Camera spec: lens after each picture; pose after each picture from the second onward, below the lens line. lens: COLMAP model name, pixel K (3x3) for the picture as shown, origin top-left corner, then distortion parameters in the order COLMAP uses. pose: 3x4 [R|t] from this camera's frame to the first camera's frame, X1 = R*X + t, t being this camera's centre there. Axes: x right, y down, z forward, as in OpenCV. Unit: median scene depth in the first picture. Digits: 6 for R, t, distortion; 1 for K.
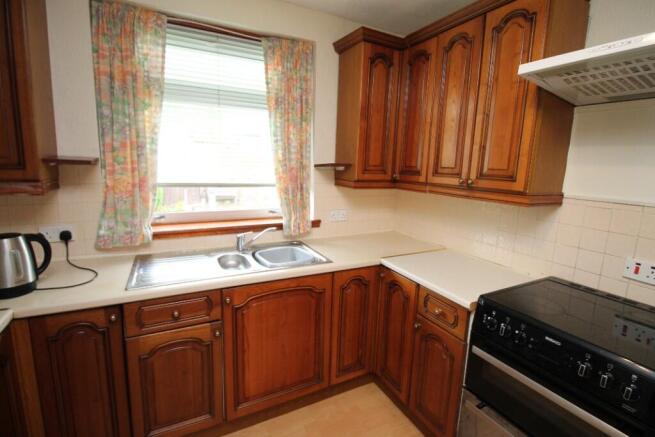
lens RADIAL K [[304.8, 0, 327.8], [0, 304.8, 212.7], [0, 0, 1]] dist [-0.000363, -0.014618]
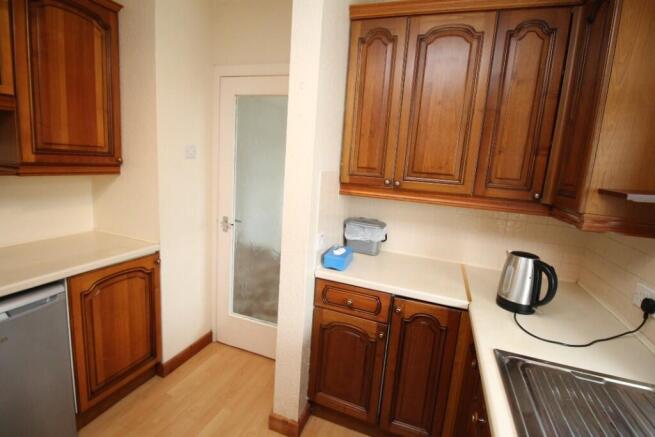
lens RADIAL K [[304.8, 0, 327.8], [0, 304.8, 212.7], [0, 0, 1]] dist [-0.000363, -0.014618]
pose [[-0.734478, 0.031014, -0.677923, 0.113144], [-0.212076, 0.938434, 0.272700, -0.137288], [0.644644, 0.344064, -0.682682, 0.835170]]
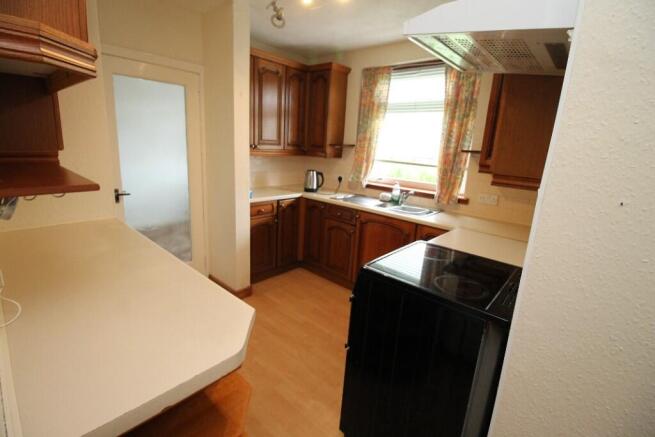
lens RADIAL K [[304.8, 0, 327.8], [0, 304.8, 212.7], [0, 0, 1]] dist [-0.000363, -0.014618]
pose [[0.351218, 0.190950, -0.916616, 1.143652], [-0.207067, 0.970583, 0.122851, 0.055774], [0.913110, 0.146653, 0.380425, 0.070056]]
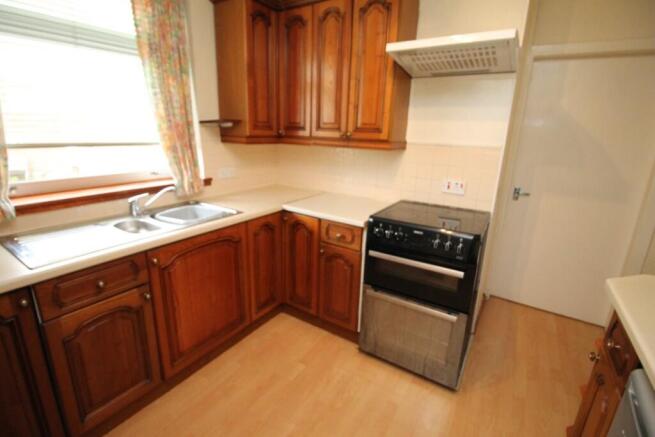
lens RADIAL K [[304.8, 0, 327.8], [0, 304.8, 212.7], [0, 0, 1]] dist [-0.000363, -0.014618]
pose [[0.866913, -0.136483, 0.479410, -0.242902], [0.078760, 0.987208, 0.138627, 0.036229], [-0.492198, -0.082419, 0.866573, -0.083570]]
